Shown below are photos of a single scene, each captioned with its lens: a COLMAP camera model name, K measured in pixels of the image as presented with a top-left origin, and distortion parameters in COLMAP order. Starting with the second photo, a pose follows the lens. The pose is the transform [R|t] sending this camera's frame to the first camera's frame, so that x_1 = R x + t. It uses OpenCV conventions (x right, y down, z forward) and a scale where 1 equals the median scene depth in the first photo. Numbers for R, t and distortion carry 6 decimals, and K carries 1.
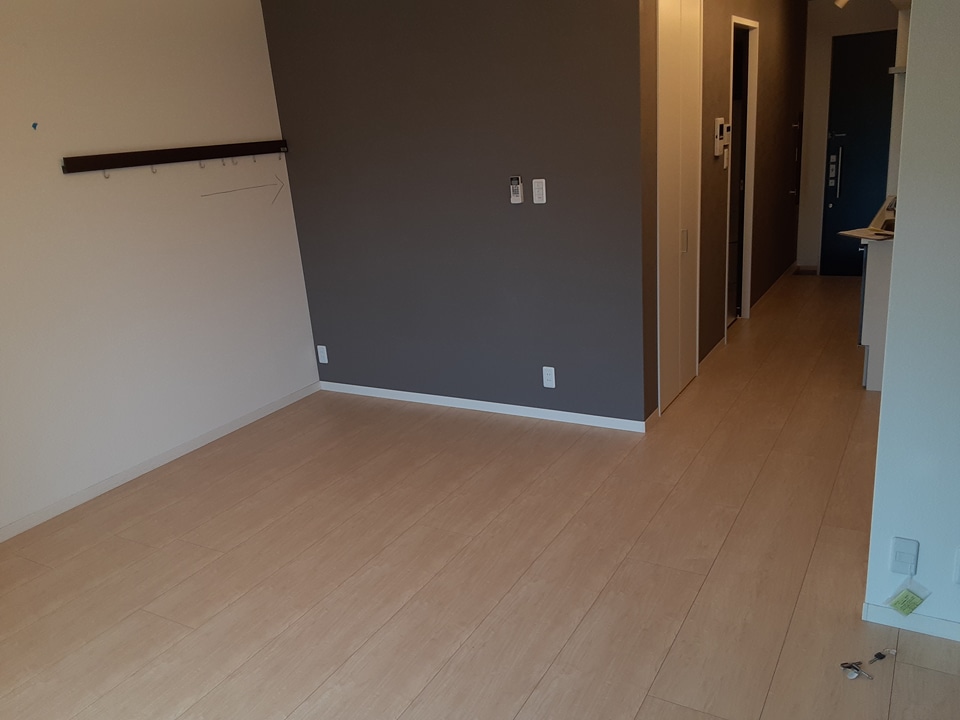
lens RADIAL K [[769.4, 0, 473.7], [0, 769.4, 362.7], [0, 0, 1]] dist [0.124122, -0.194429]
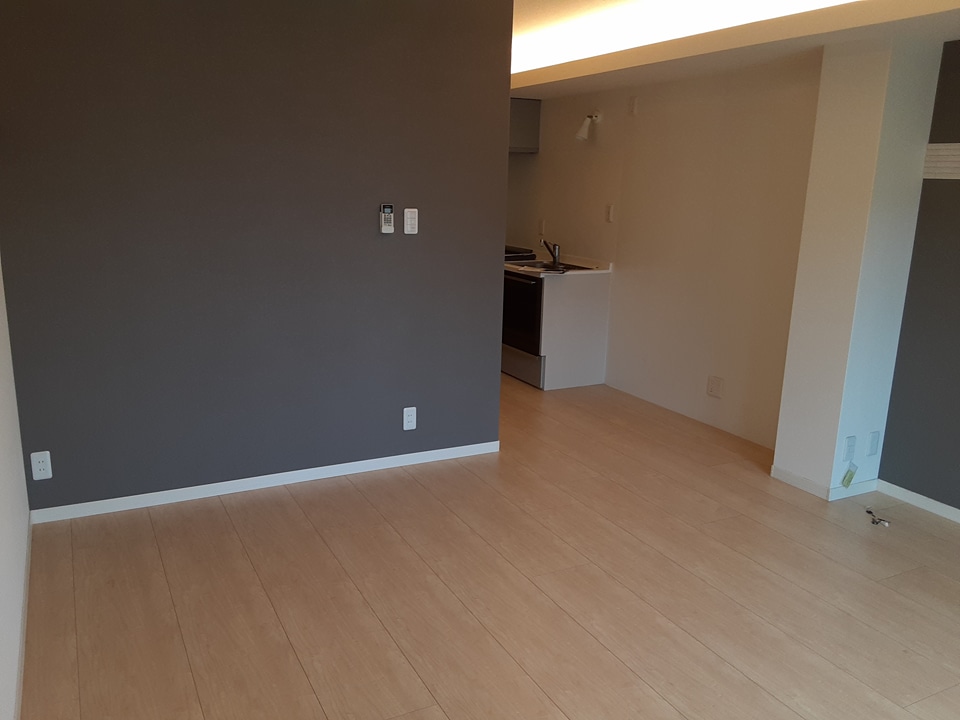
lens RADIAL K [[769.4, 0, 473.7], [0, 769.4, 362.7], [0, 0, 1]] dist [0.124122, -0.194429]
pose [[0.523746, -0.100867, 0.845882, -0.686097], [0.182980, 0.983109, 0.003934, -0.039662], [-0.831991, 0.152719, 0.533356, 0.449171]]
